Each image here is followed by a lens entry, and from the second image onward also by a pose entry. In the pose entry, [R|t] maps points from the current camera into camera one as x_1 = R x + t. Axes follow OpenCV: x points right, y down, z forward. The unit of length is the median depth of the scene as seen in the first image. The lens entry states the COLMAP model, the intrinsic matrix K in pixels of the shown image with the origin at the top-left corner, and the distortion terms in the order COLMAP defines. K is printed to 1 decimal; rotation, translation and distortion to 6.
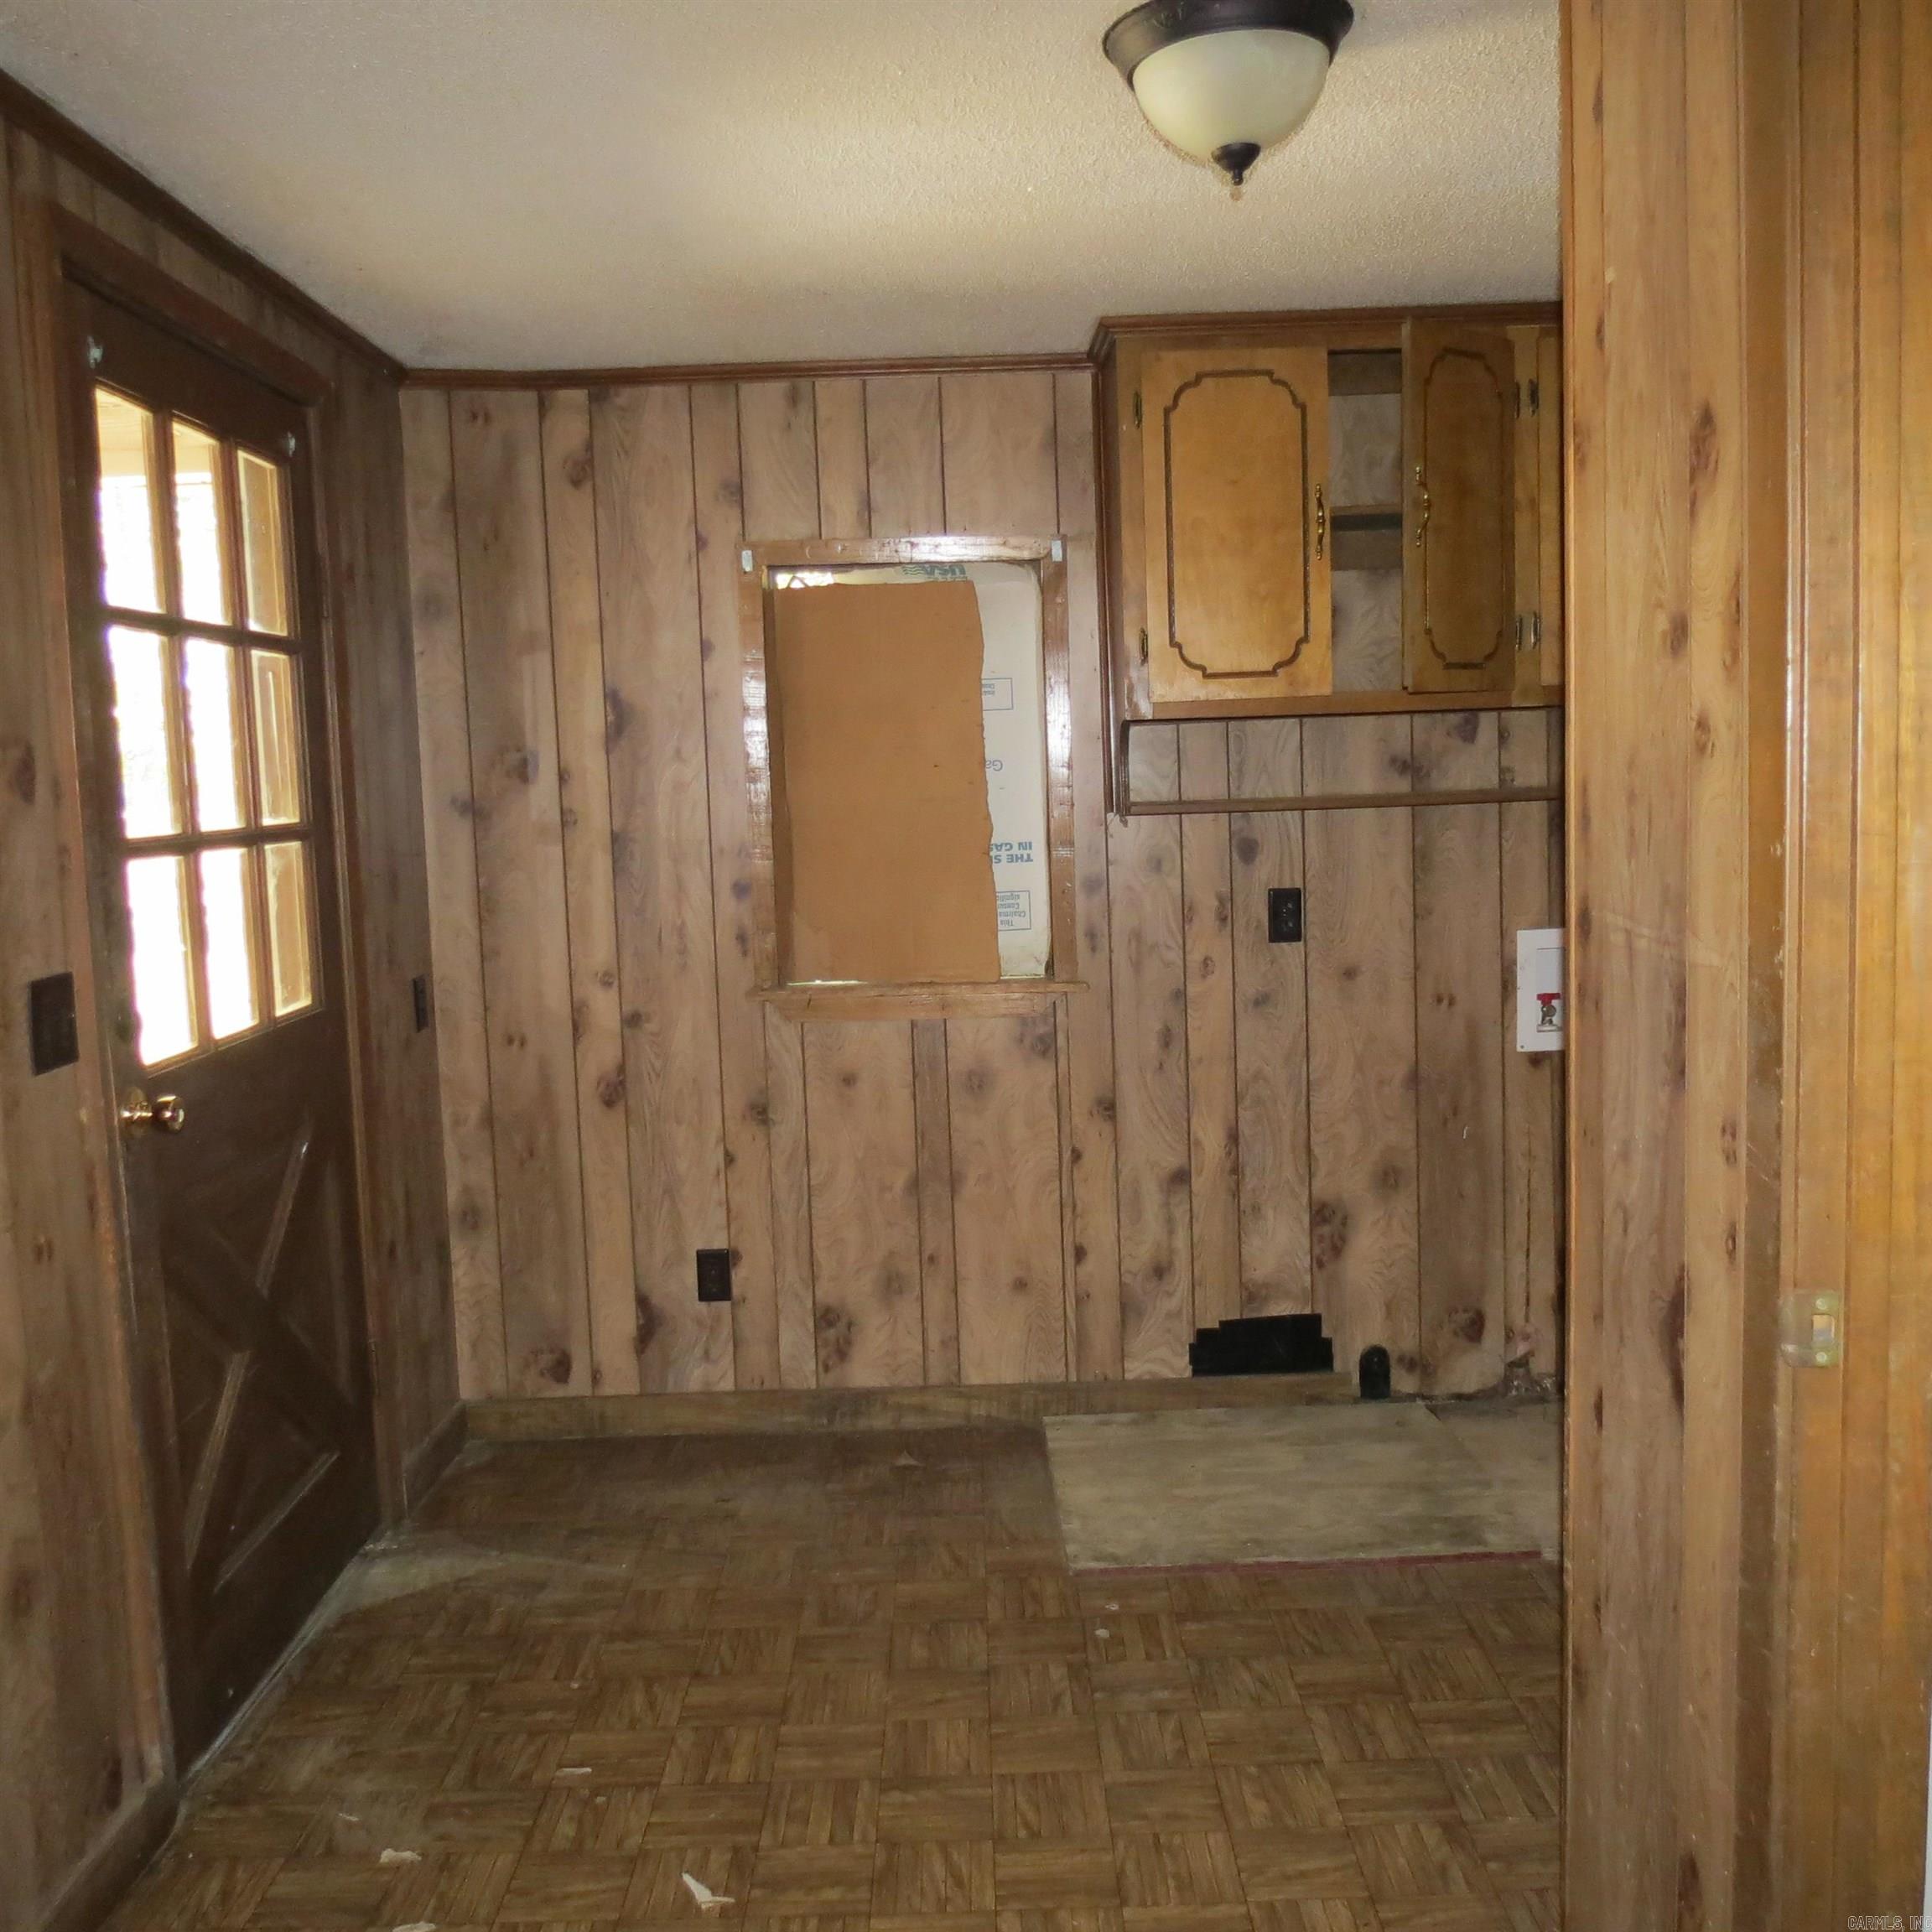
lens RADIAL K [[1827.7, 0, 969.3], [0, 1827.7, 974.0], [0, 0, 1]] dist [-0.029664, 0.000000]
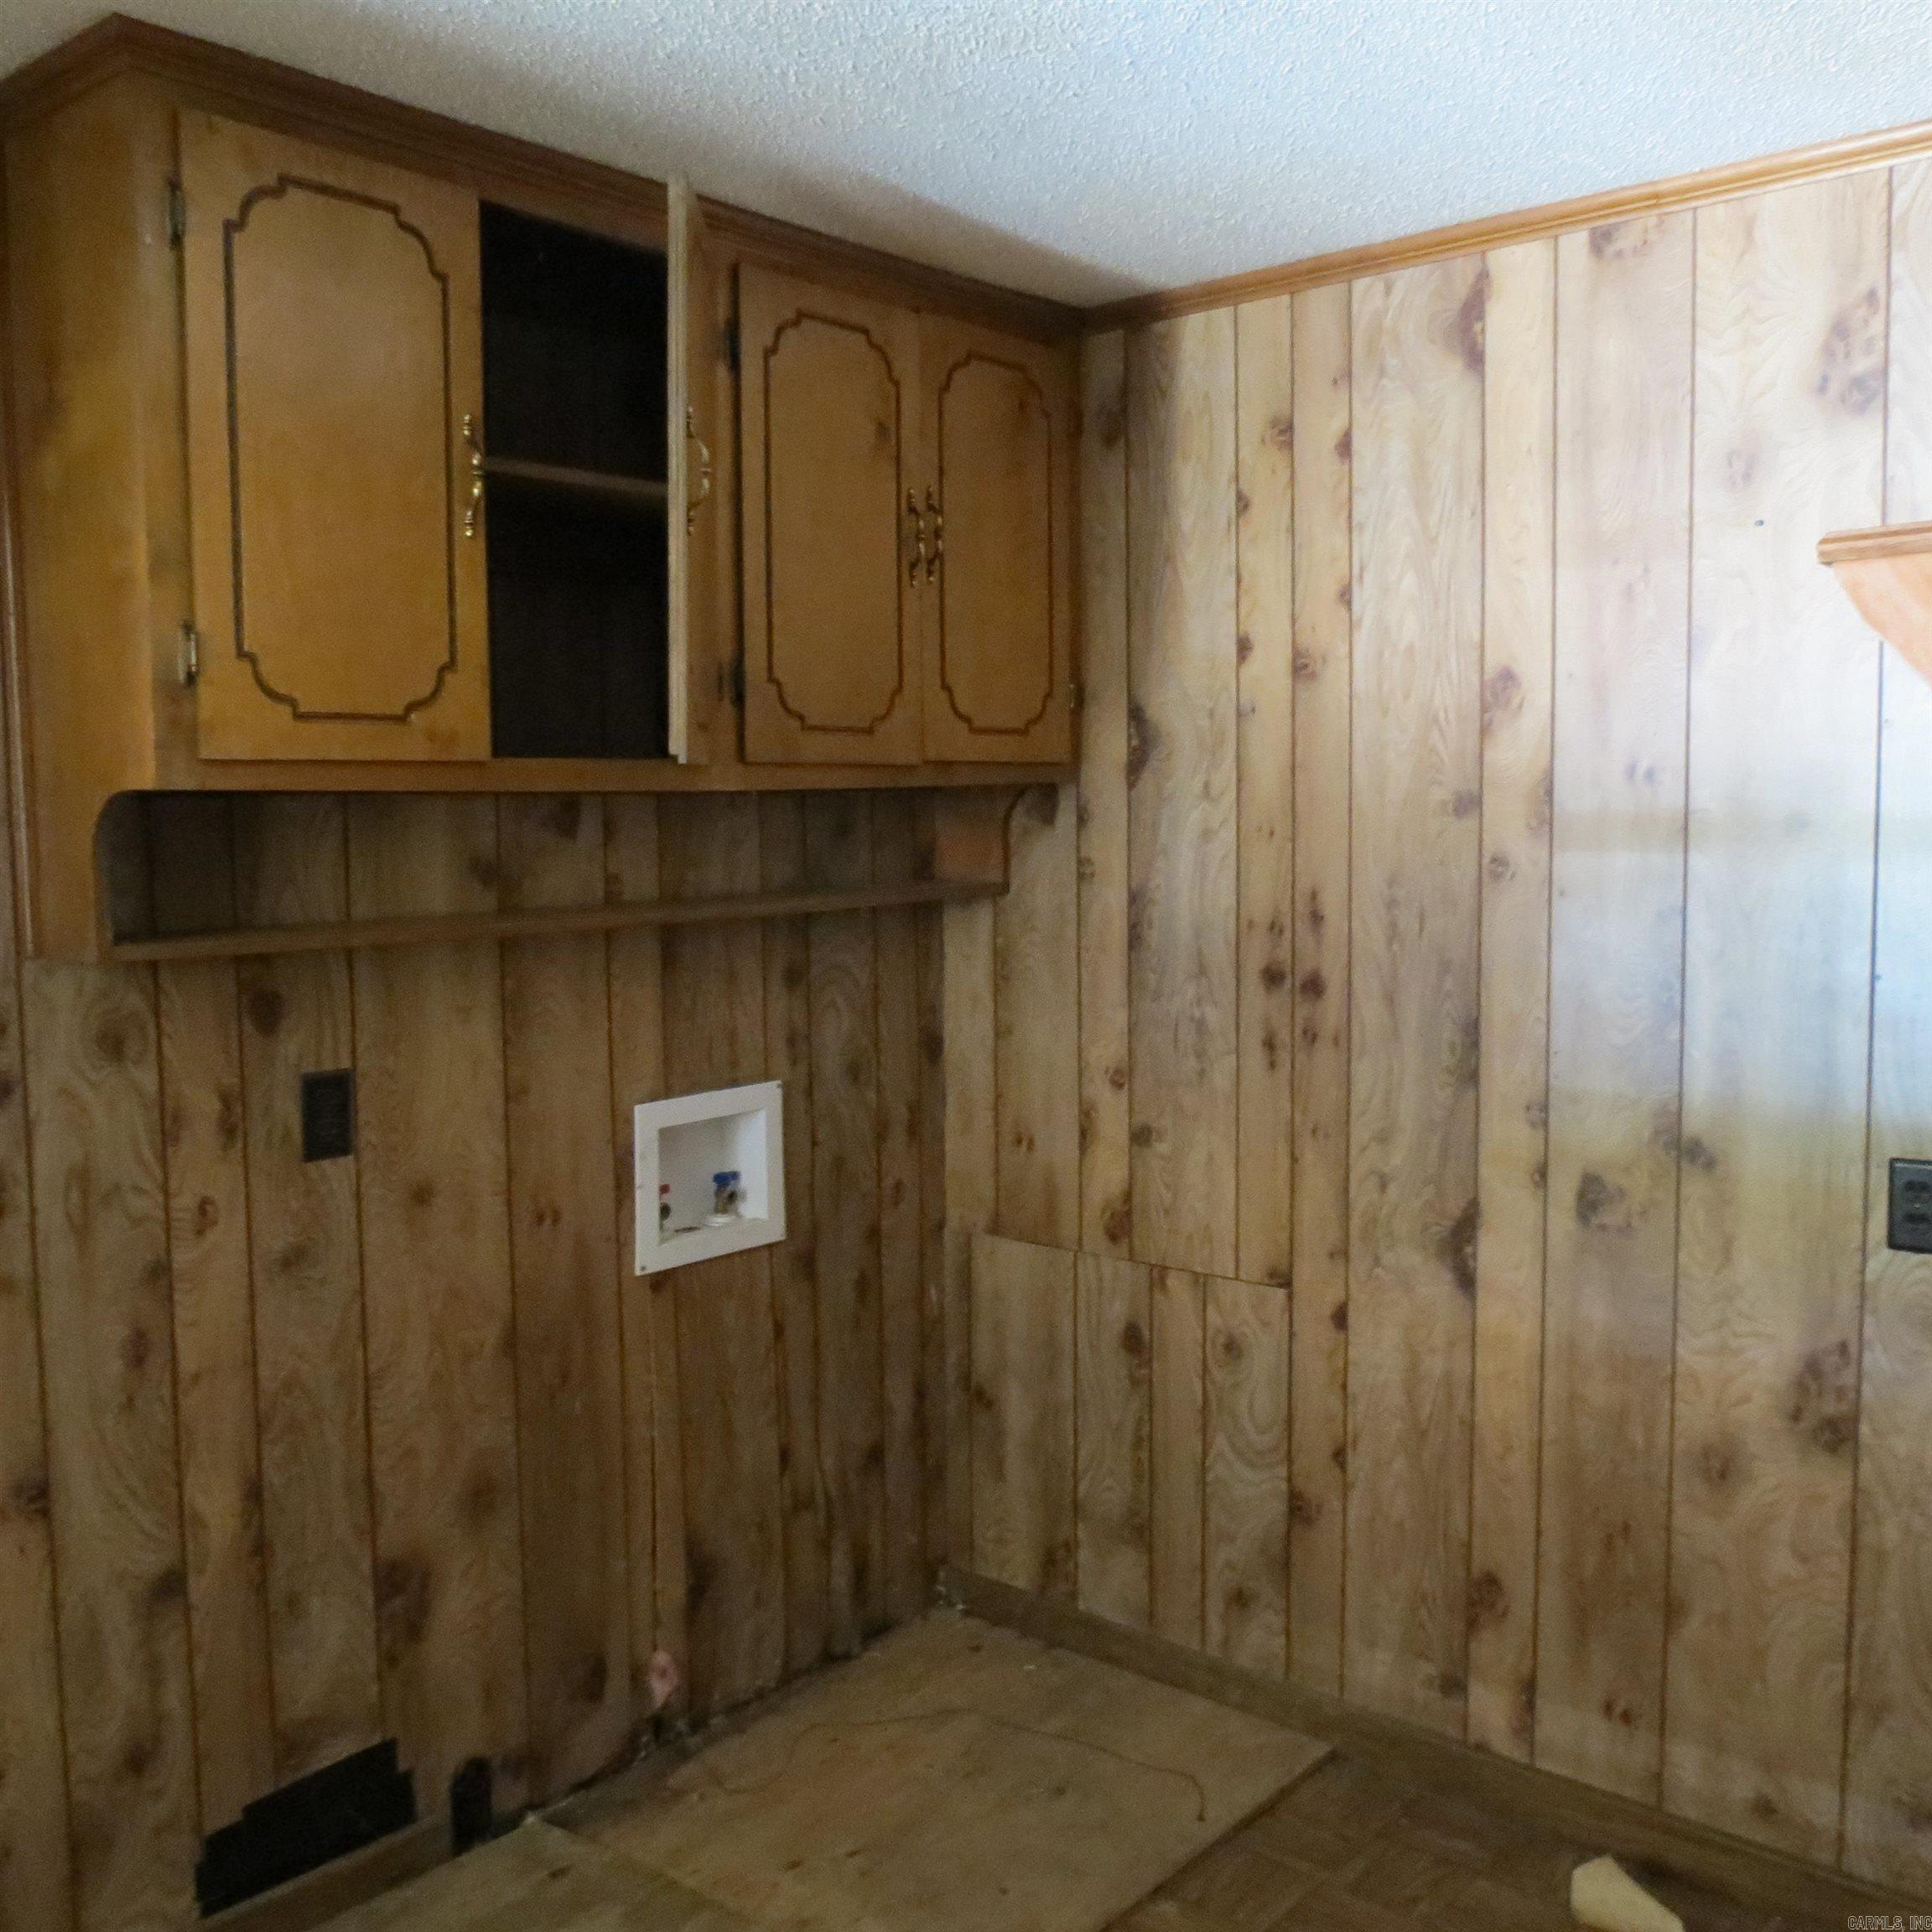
lens RADIAL K [[1827.7, 0, 976.3], [0, 1827.7, 967.5], [0, 0, 1]] dist [-0.029664, 0.000000]
pose [[0.656406, -0.034470, 0.753620, -0.140497], [0.070082, 0.997422, -0.015420, -0.056050], [-0.751146, 0.062937, 0.657130, 0.427885]]
